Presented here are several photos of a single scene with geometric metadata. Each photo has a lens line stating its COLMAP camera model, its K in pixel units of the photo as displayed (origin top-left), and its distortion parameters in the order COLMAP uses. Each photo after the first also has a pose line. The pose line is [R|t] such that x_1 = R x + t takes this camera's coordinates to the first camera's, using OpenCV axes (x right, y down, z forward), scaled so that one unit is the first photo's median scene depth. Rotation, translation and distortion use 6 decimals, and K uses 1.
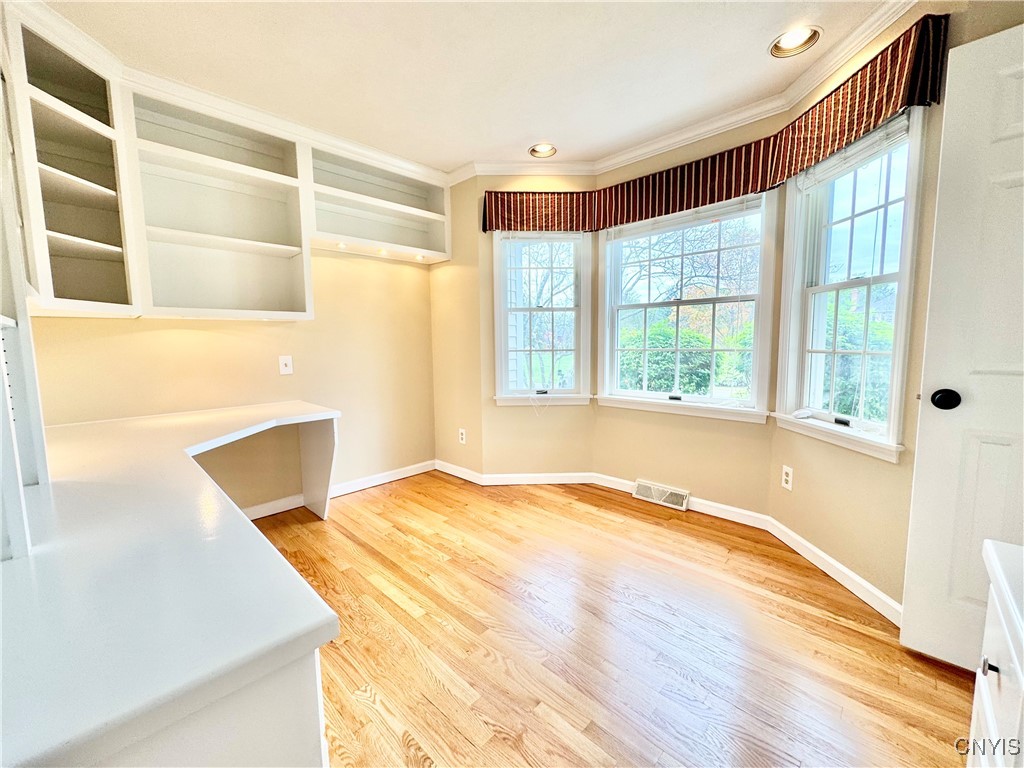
lens RADIAL K [[410.6, 0, 512.6], [0, 410.6, 384.8], [0, 0, 1]] dist [-0.002542, 0.000777]
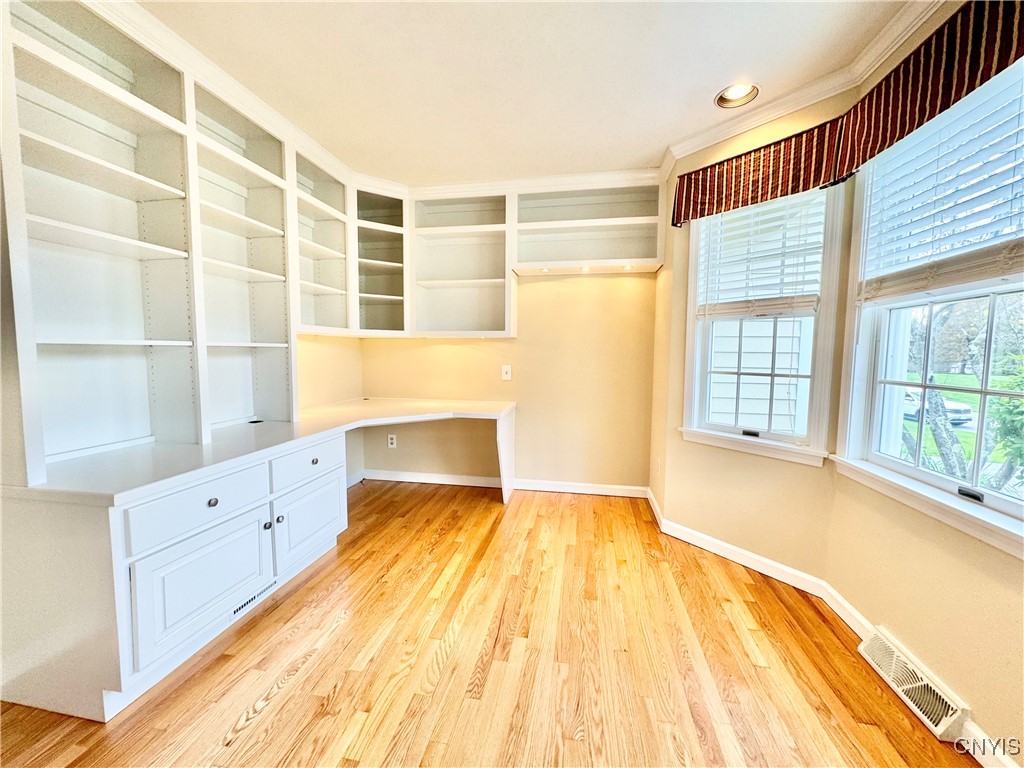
lens RADIAL K [[410.6, 0, 511.0], [0, 410.6, 384.1], [0, 0, 1]] dist [-0.002542, 0.000777]
pose [[0.555497, 0.083399, -0.827325, 0.501926], [-0.103388, 0.994164, 0.030798, -0.053797], [0.825066, 0.068427, 0.560878, 0.317175]]
